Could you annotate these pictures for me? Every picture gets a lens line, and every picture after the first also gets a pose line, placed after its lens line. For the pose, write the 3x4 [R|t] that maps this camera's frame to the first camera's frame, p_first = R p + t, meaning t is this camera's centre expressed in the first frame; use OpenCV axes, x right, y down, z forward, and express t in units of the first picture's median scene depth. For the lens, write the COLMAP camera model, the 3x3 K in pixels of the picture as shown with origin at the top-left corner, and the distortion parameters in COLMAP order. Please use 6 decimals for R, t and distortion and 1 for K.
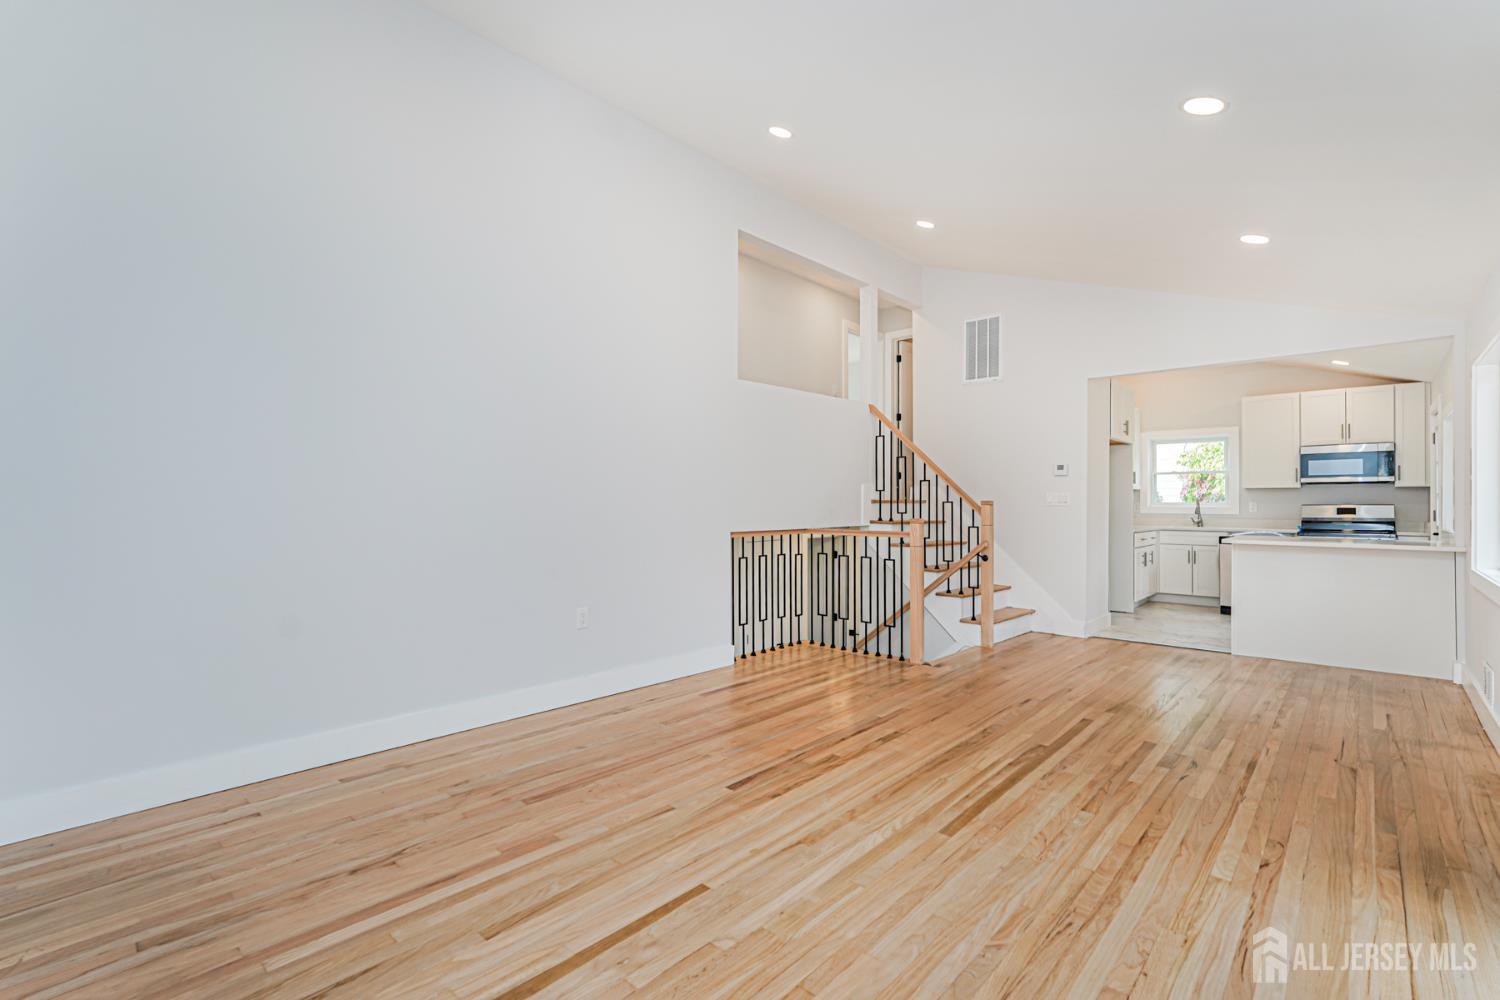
lens RADIAL K [[675.8, 0, 750.0], [0, 675.8, 500.0], [0, 0, 1]] dist [-0.001497, 0.000699]
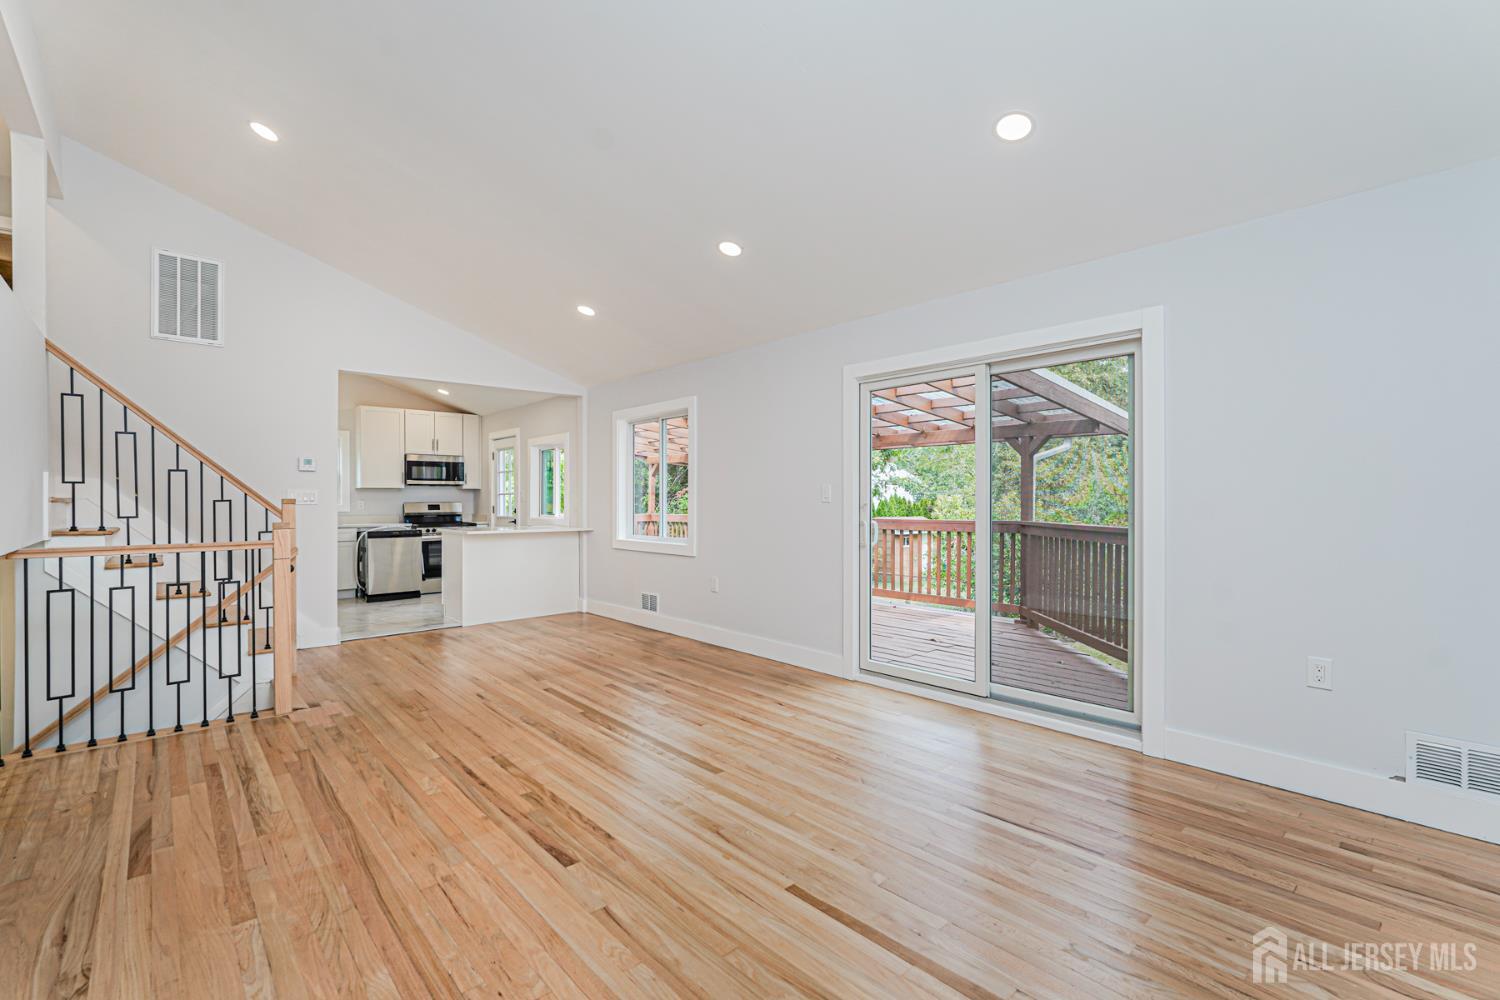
lens RADIAL K [[666.6, 0, 738.5], [0, 666.6, 501.8], [0, 0, 1]] dist [-0.005362, 0.001294]
pose [[0.109071, -0.003663, 0.994027, -0.377251], [-0.000974, 0.999992, 0.003792, 0.000850], [-0.994033, -0.001382, 0.109067, 0.350696]]
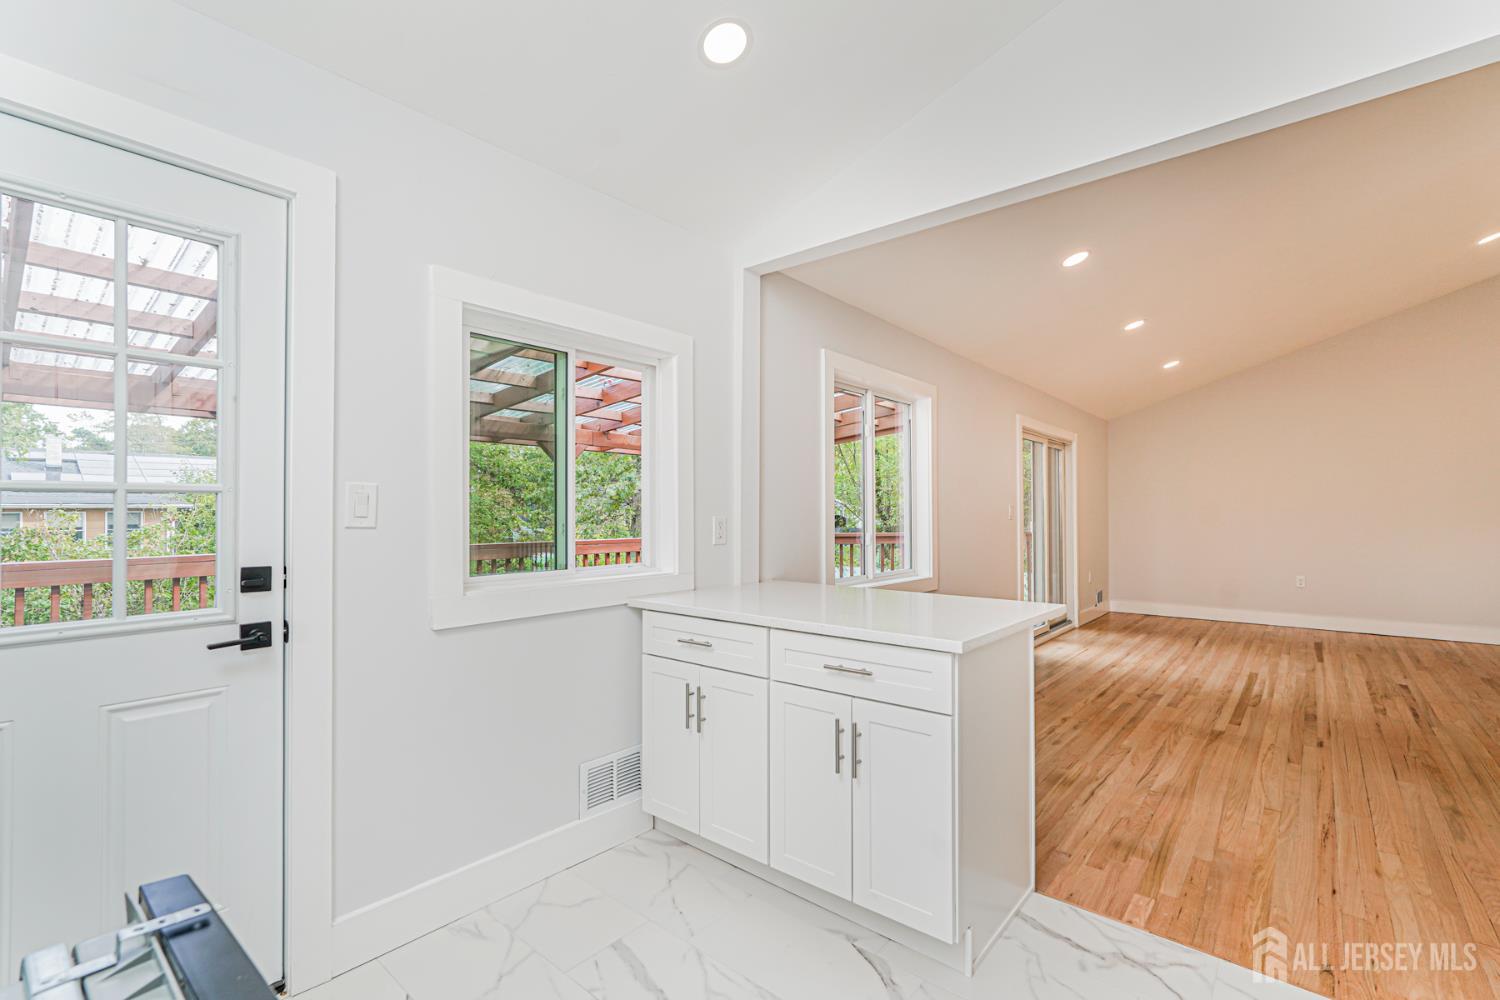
lens RADIAL K [[672.1, 0, 753.1], [0, 672.1, 506.2], [0, 0, 1]] dist [-0.002224, 0.000967]
pose [[-0.998939, -0.002135, -0.046001, 0.824739], [-0.001553, 0.999918, -0.012685, -0.000221], [0.046024, -0.012601, -0.998861, 1.279122]]
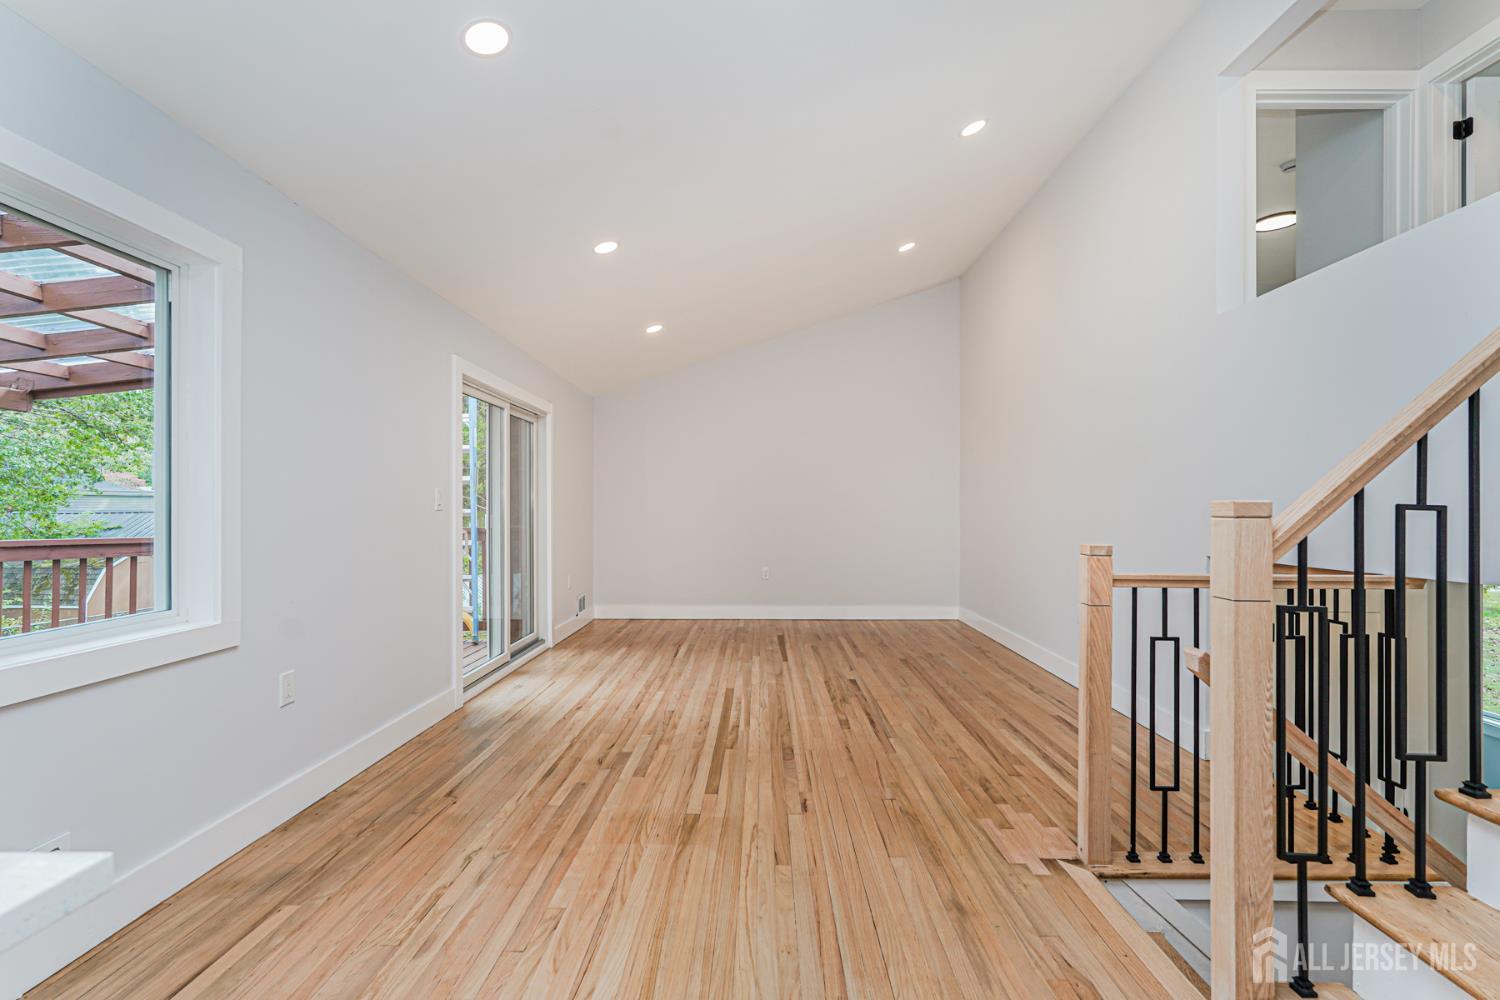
lens RADIAL K [[676.7, 0, 763.0], [0, 676.7, 499.2], [0, 0, 1]] dist [-0.001056, 0.002039]
pose [[-0.736046, -0.013885, -0.676789, 0.621429], [-0.002787, 0.999843, -0.017482, 0.004954], [0.676926, -0.010981, -0.735969, 1.018276]]
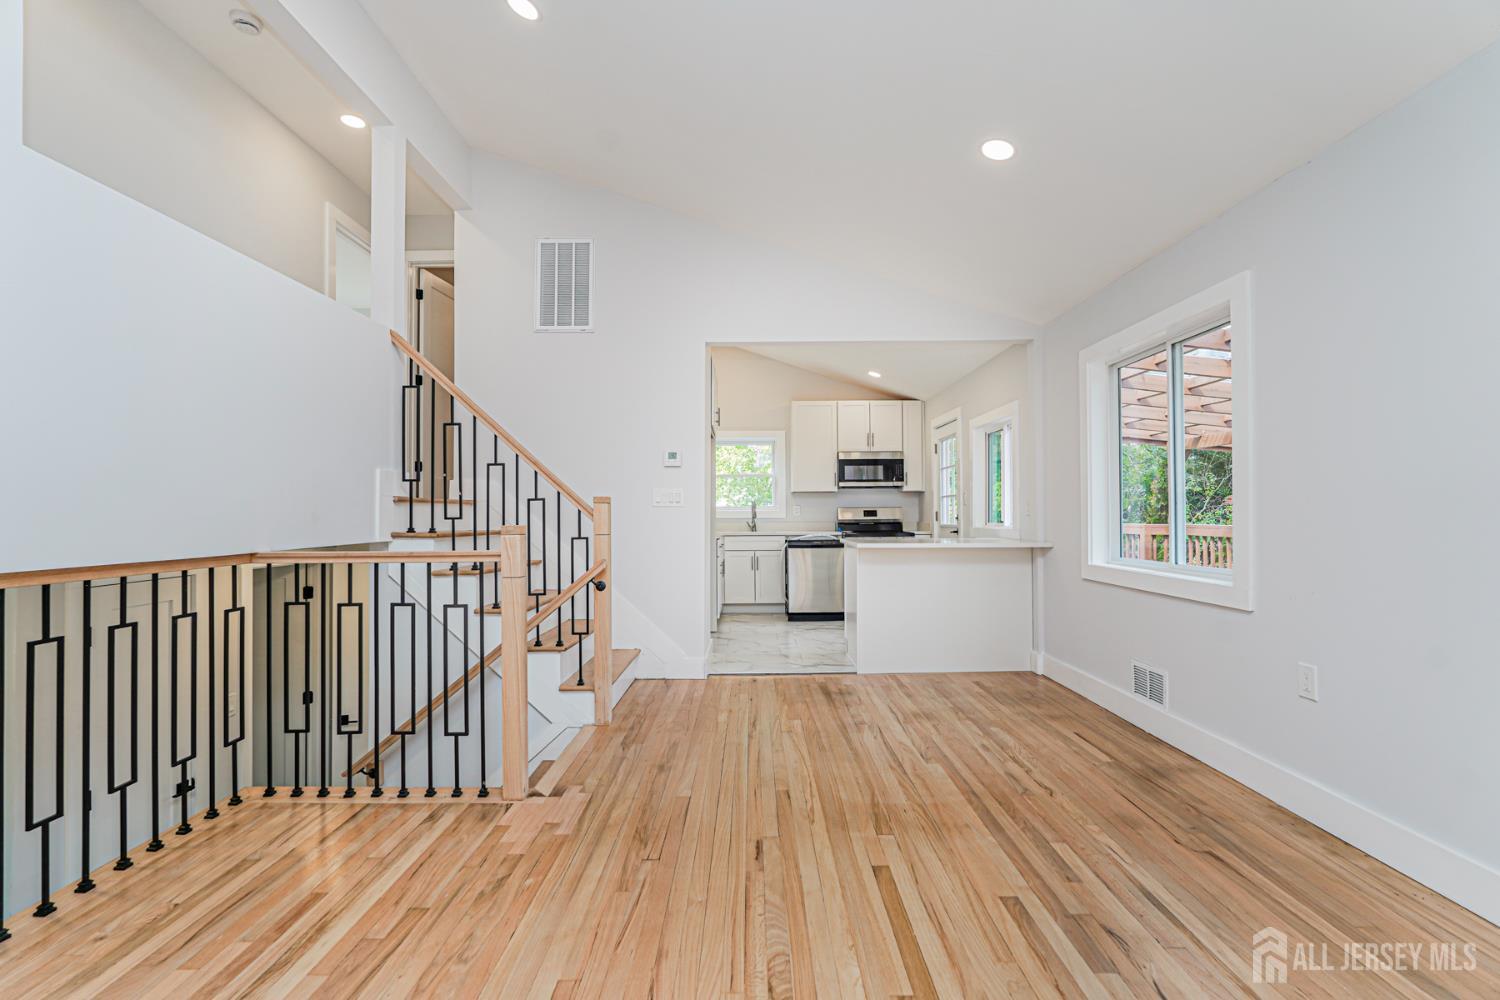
lens RADIAL K [[663.8, 0, 752.5], [0, 663.8, 502.8], [0, 0, 1]] dist [-0.011198, 0.004412]
pose [[0.735510, 0.005071, 0.677495, 0.025810], [0.004980, 0.999905, -0.012890, 0.014939], [-0.677496, 0.012854, 0.735414, 0.417502]]
